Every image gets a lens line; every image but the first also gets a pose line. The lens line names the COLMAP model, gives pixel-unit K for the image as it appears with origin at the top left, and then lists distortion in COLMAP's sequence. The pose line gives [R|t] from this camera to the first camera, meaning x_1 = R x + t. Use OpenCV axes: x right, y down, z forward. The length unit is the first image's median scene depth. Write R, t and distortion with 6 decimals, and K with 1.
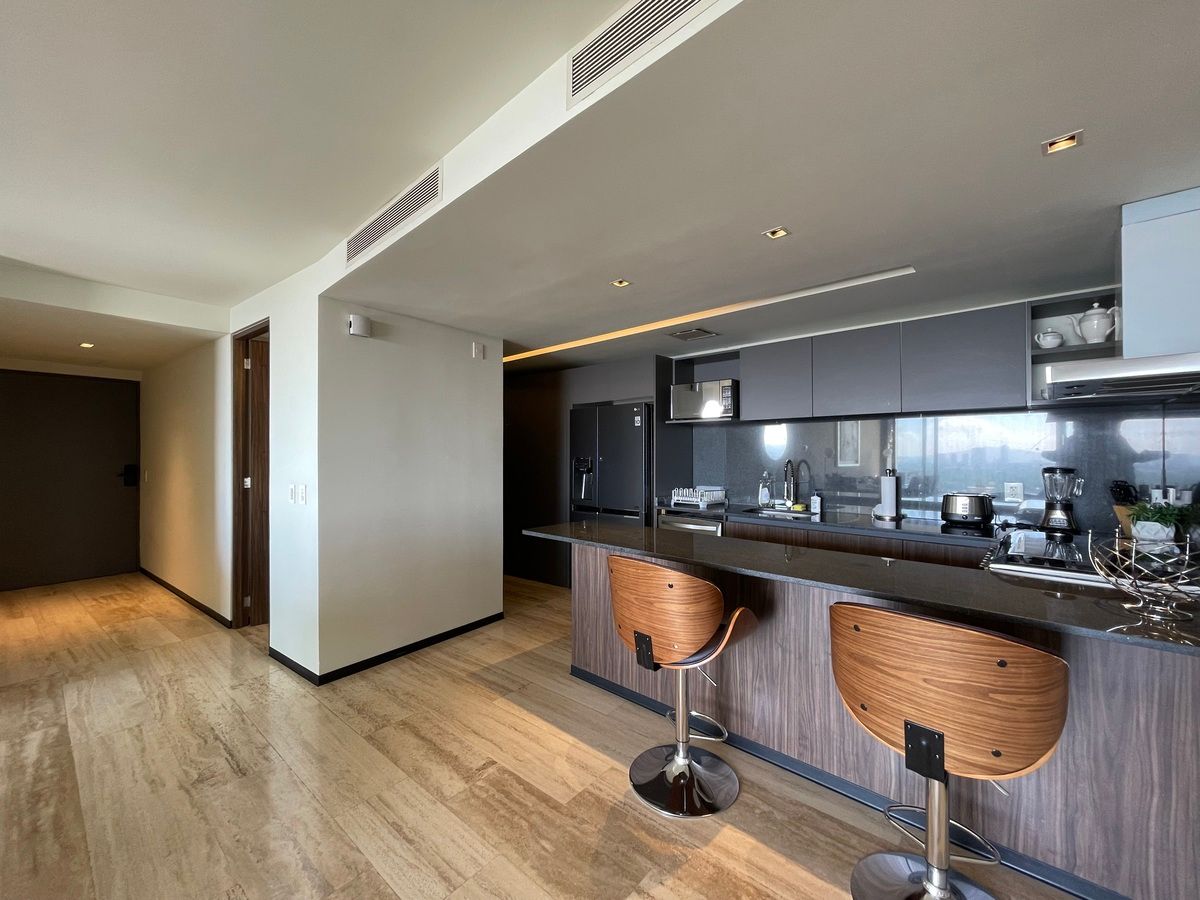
lens RADIAL K [[482.9, 0, 597.4], [0, 482.9, 448.8], [0, 0, 1]] dist [-0.003227, 0.000291]
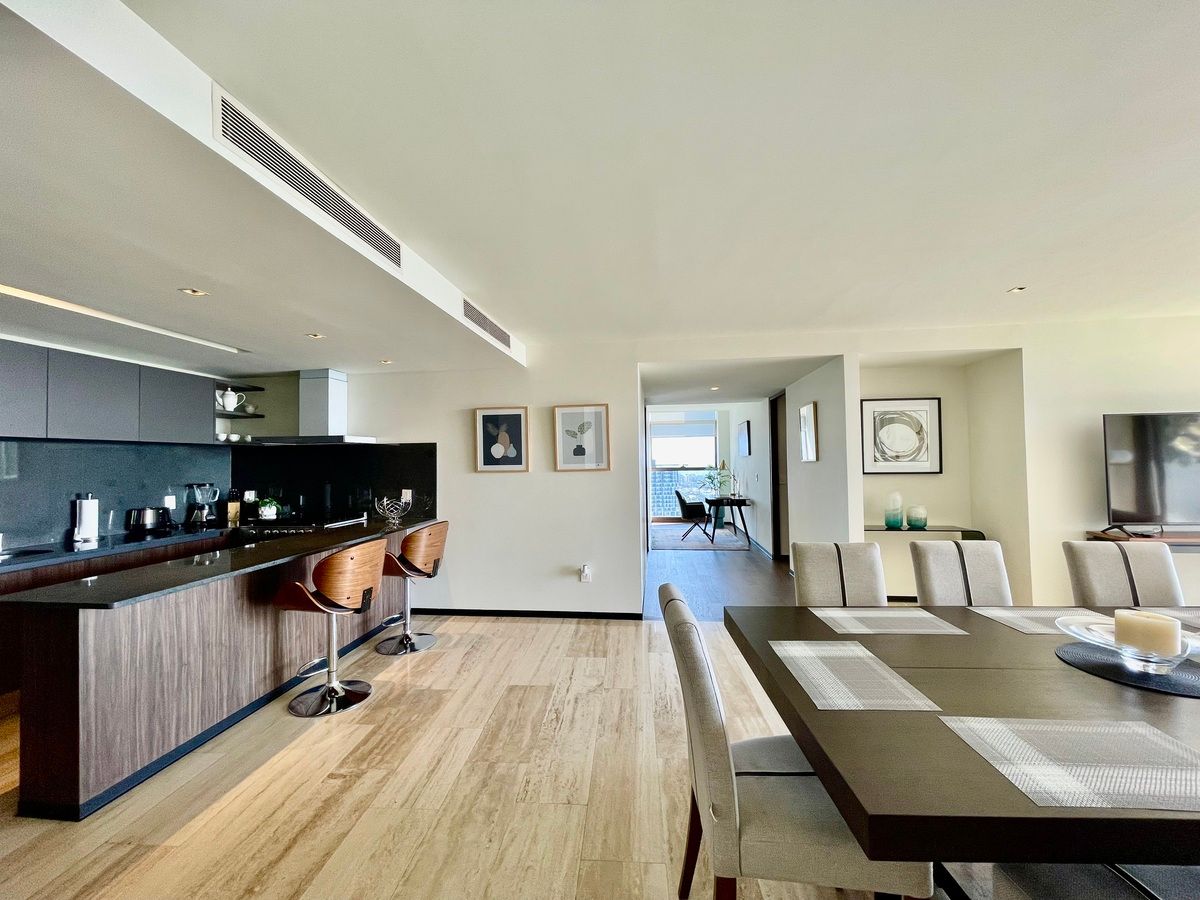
lens RADIAL K [[482.9, 0, 597.4], [0, 482.9, 448.8], [0, 0, 1]] dist [-0.003227, 0.000291]
pose [[-0.591373, 0.034141, 0.805675, -1.318502], [0.009125, 0.999323, -0.035649, -0.007636], [-0.806347, -0.013730, -0.591284, 1.081224]]
